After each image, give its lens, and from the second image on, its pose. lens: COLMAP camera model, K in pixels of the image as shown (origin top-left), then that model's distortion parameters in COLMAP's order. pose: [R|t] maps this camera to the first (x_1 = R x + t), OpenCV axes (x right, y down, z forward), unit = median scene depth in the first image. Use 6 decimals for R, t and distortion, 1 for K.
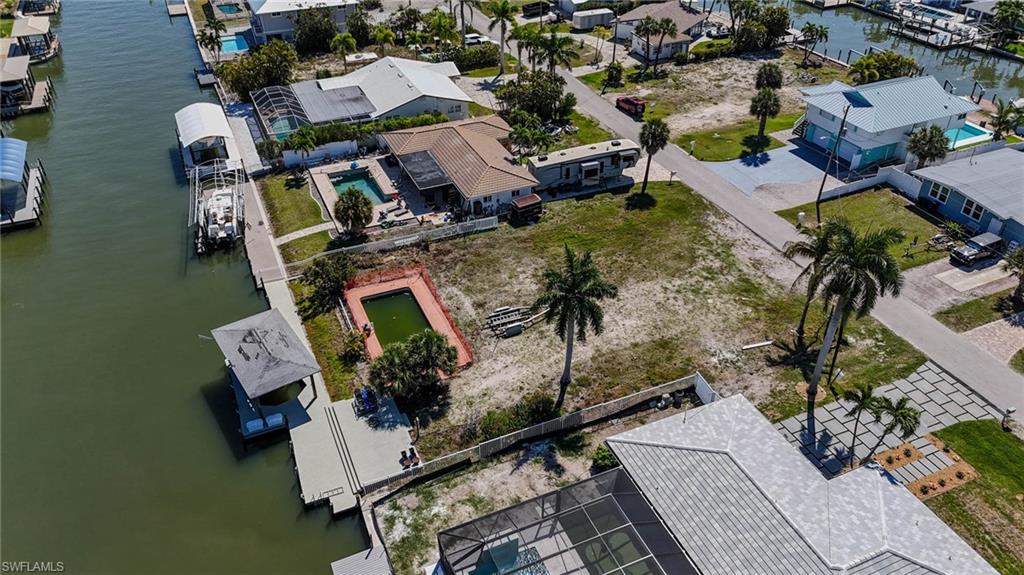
lens RADIAL K [[761.7, 0, 521.3], [0, 761.7, 284.5], [0, 0, 1]] dist [0.075308, -0.067801]
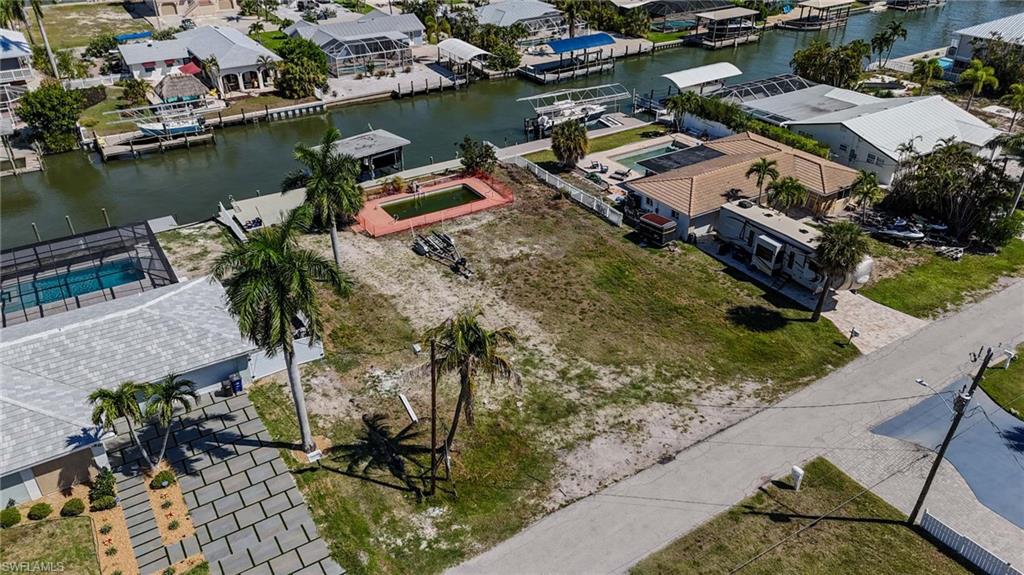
lens RADIAL K [[755.0, 0, 515.2], [0, 755.0, 283.9], [0, 0, 1]] dist [0.077456, -0.076751]
pose [[0.146612, 0.500402, -0.853290, 0.726239], [-0.556597, 0.754832, 0.347028, -0.262999], [0.817744, 0.424060, 0.389189, 0.617941]]
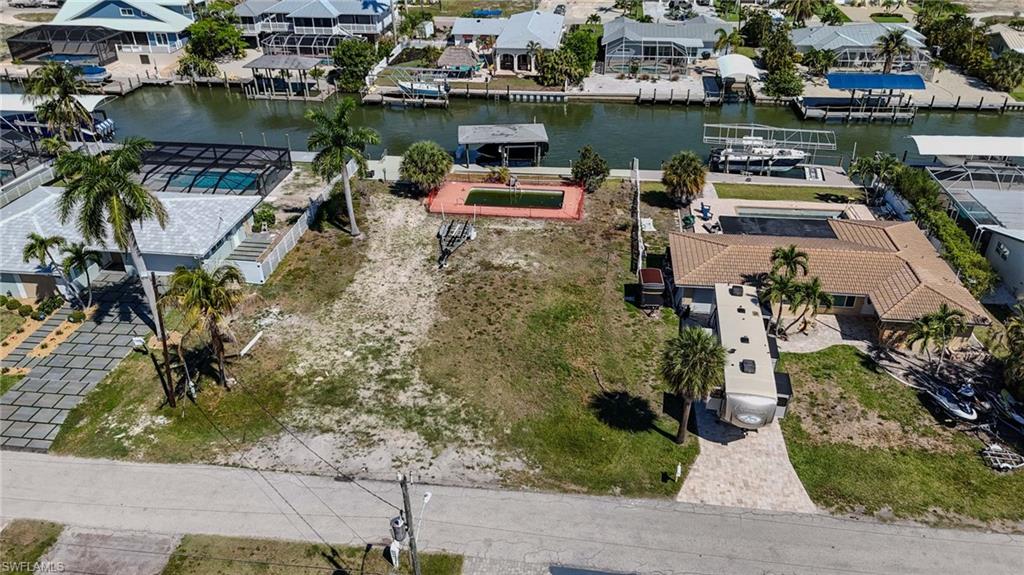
lens RADIAL K [[755.0, 0, 515.2], [0, 755.0, 283.9], [0, 0, 1]] dist [0.077456, -0.076751]
pose [[-0.511891, 0.434743, -0.740922, 0.613116], [-0.482175, 0.568409, 0.666647, -0.530950], [0.710967, 0.698505, -0.081341, 1.008559]]
